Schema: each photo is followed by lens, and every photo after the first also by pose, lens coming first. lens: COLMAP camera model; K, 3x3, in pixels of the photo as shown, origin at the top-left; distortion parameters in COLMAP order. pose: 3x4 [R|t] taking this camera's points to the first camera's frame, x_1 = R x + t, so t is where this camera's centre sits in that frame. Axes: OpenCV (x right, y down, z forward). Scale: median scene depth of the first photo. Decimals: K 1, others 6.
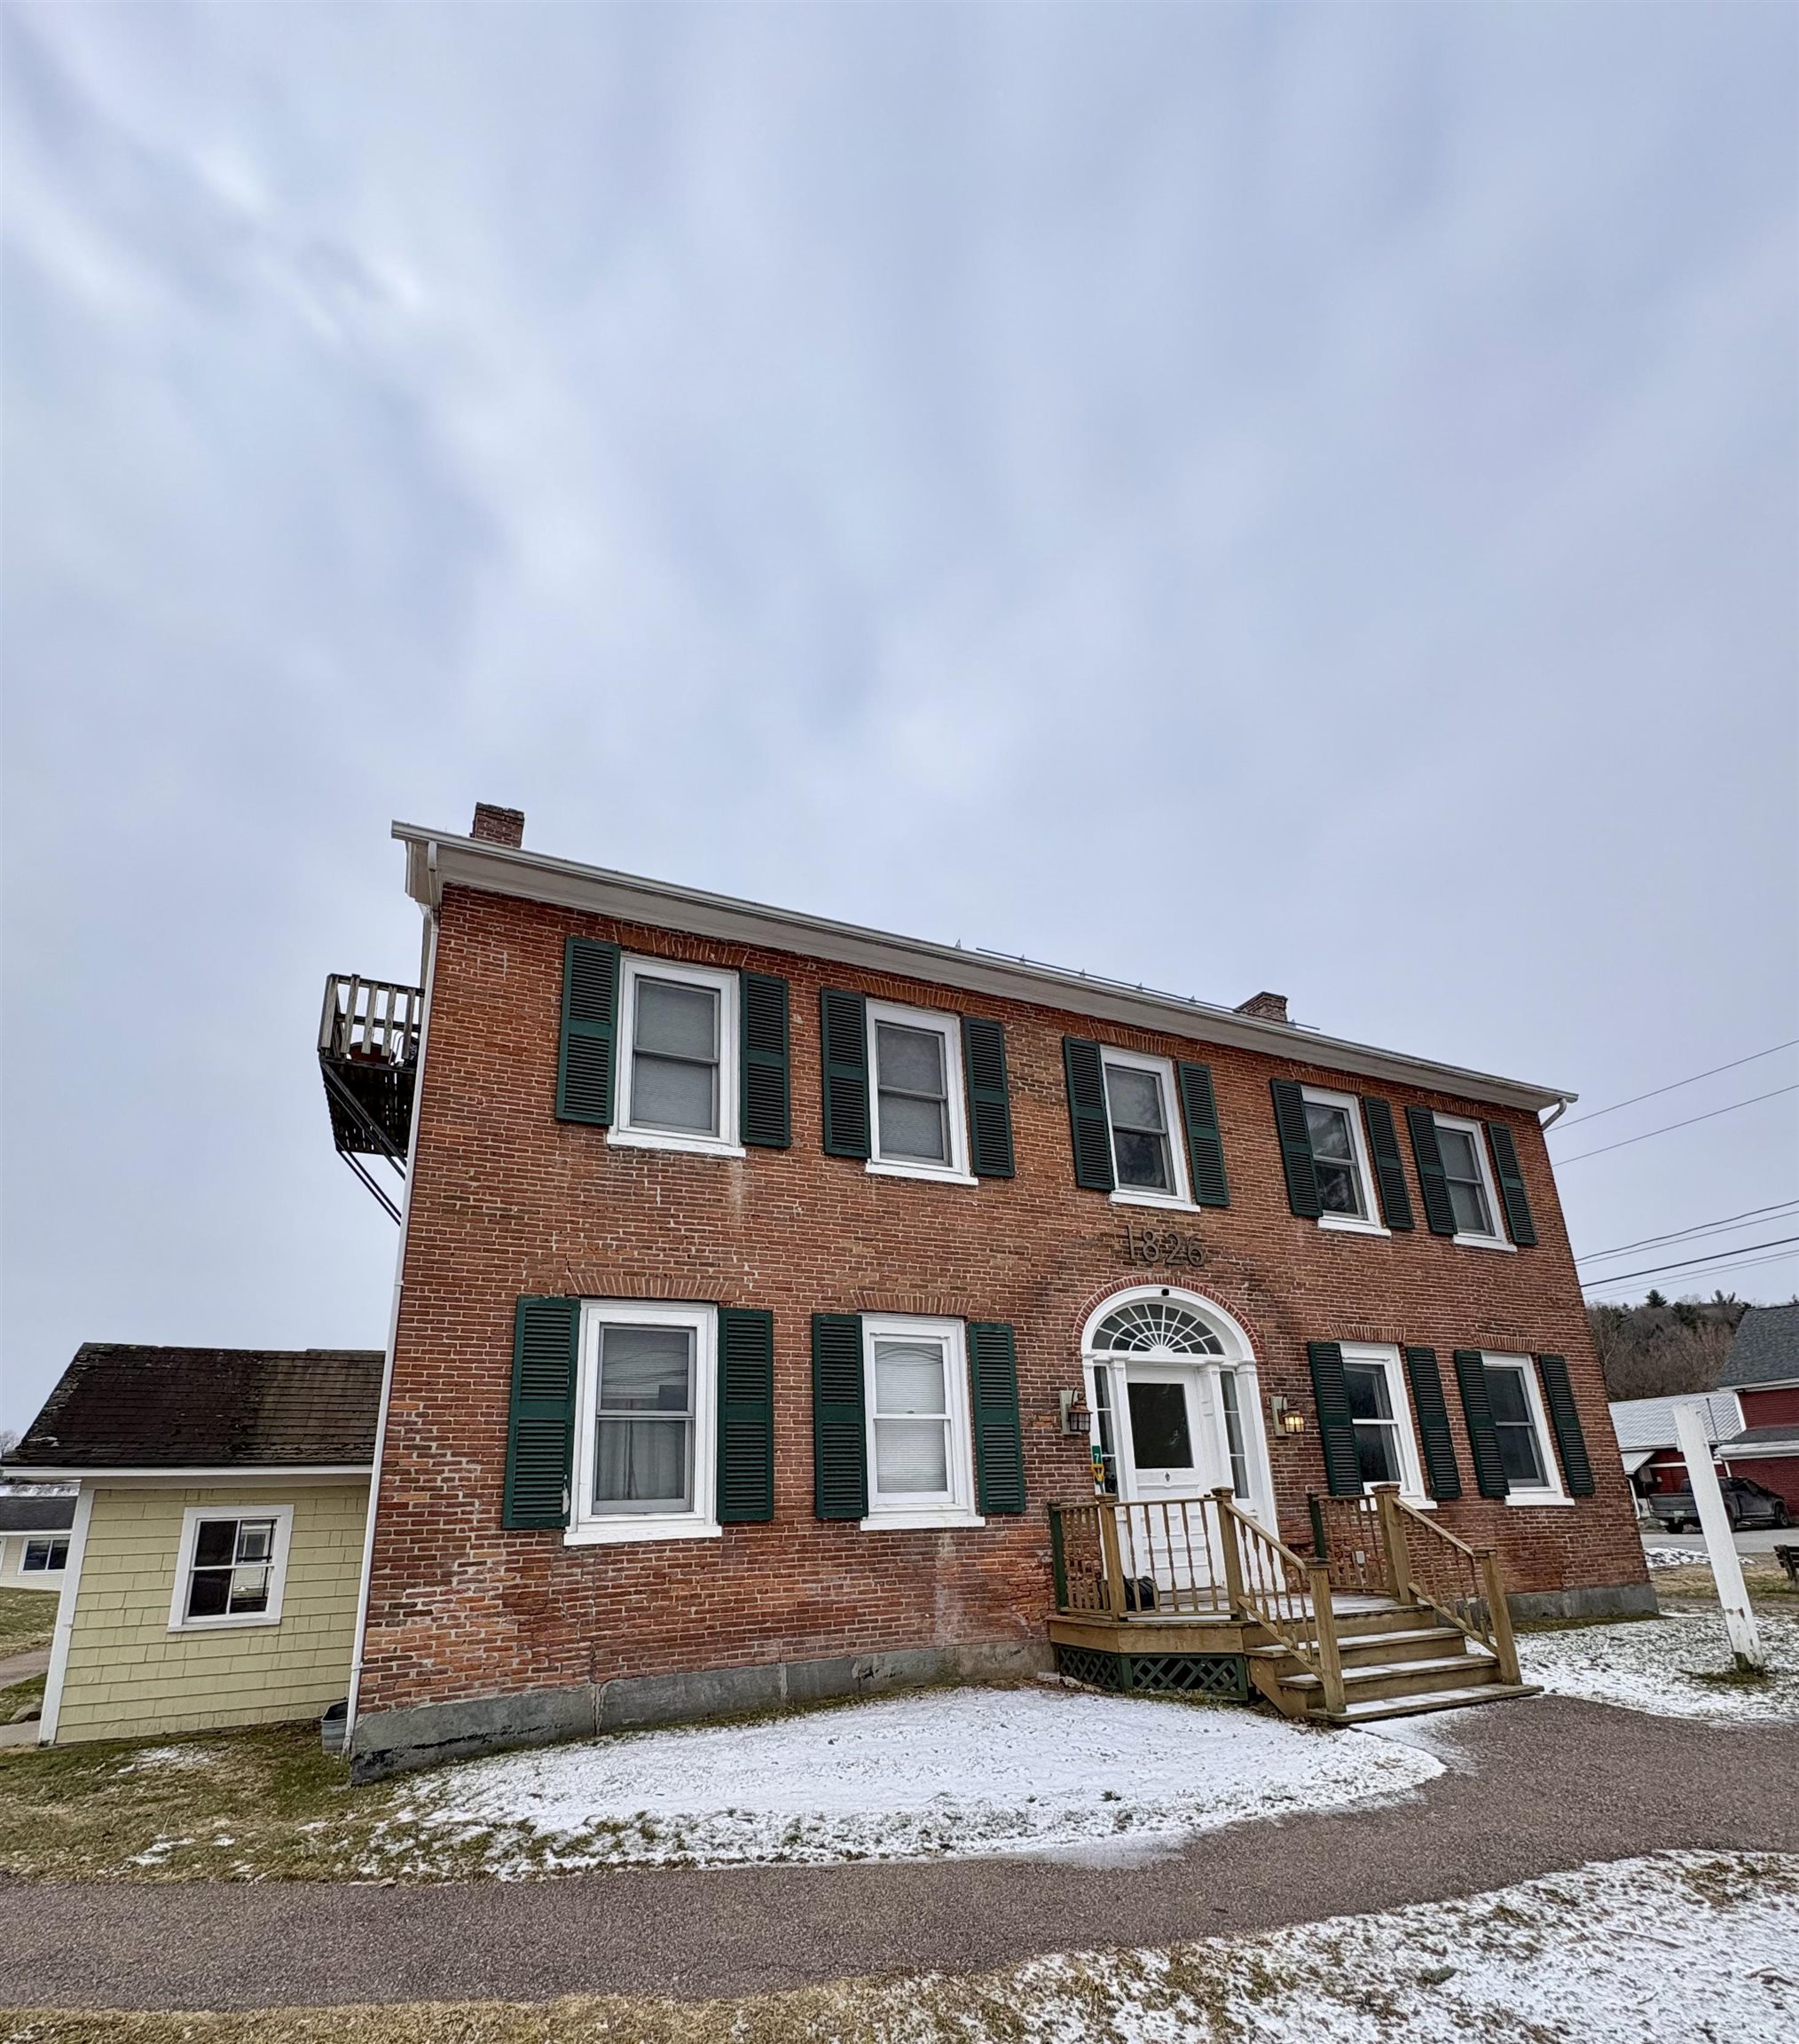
lens RADIAL K [[1007.8, 0, 884.7], [0, 1007.8, 1223.6], [0, 0, 1]] dist [-0.004543, 0.001373]
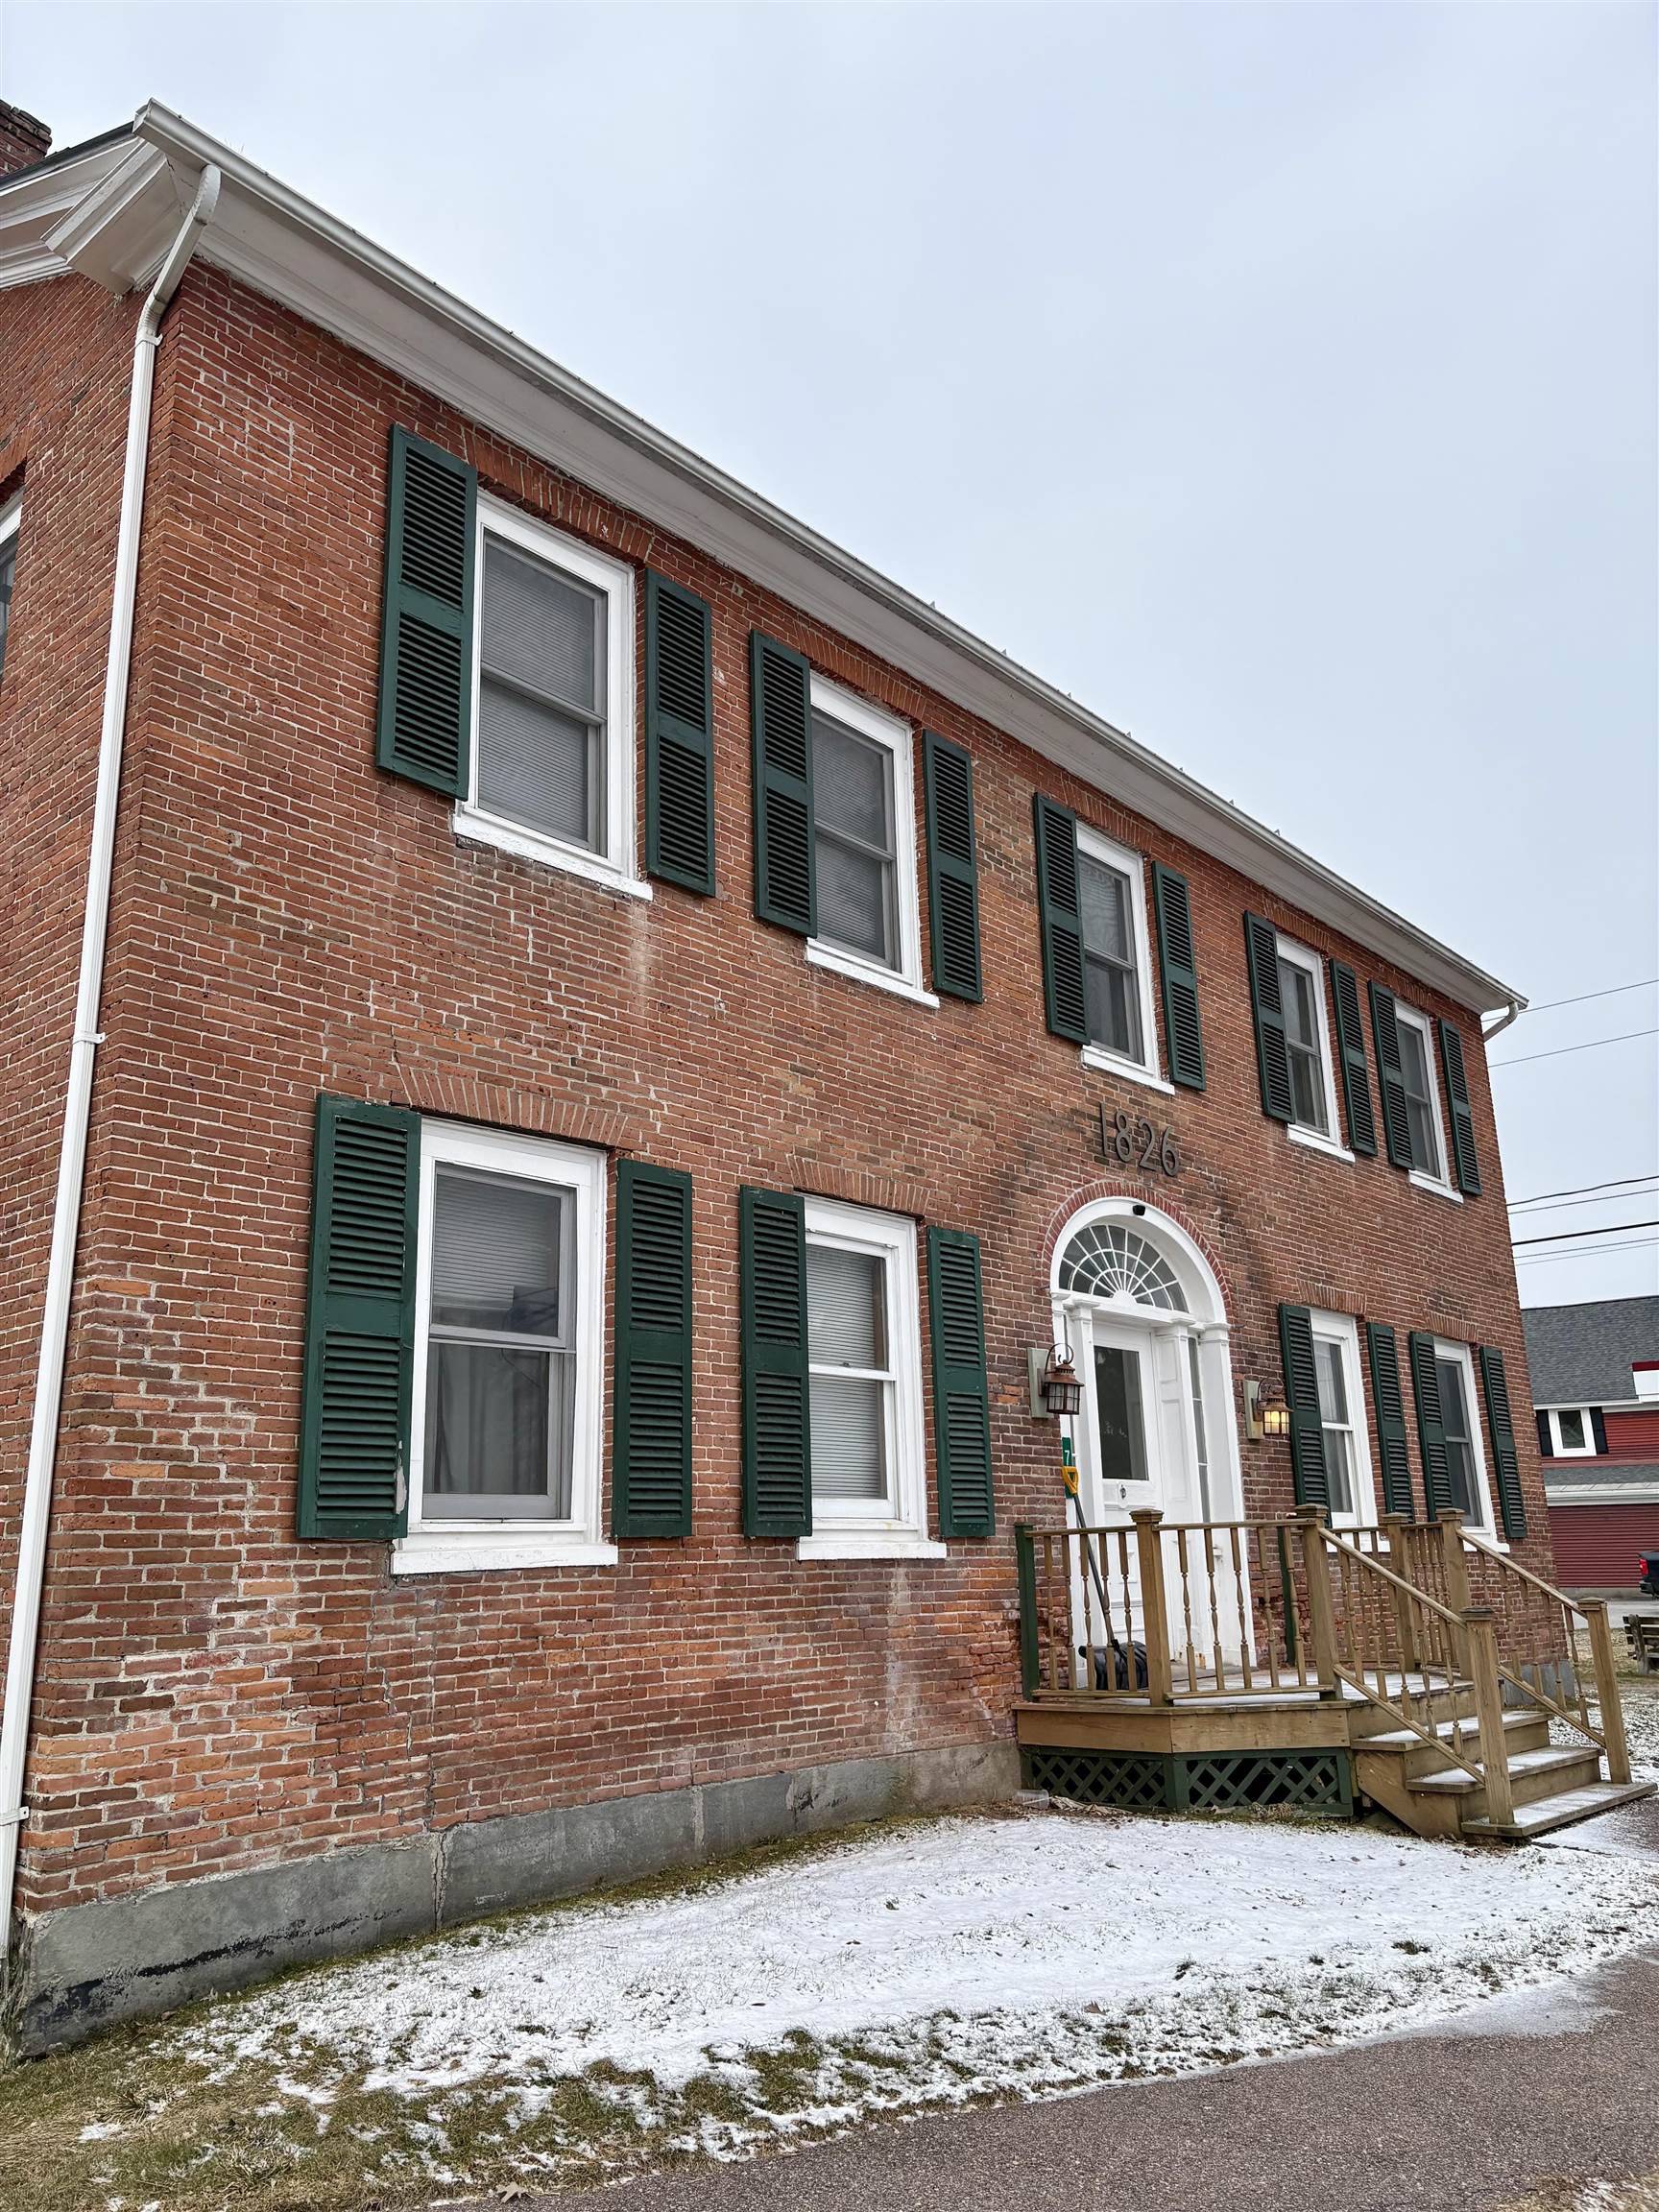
lens RADIAL K [[1689.5, 0, 831.5], [0, 1689.5, 1110.6], [0, 0, 1]] dist [0.040014, -0.043742]
pose [[0.913687, 0.117373, 0.389101, -0.435202], [-0.120523, 0.992575, -0.016399, 0.059362], [-0.388137, -0.031912, 0.921049, 0.089547]]
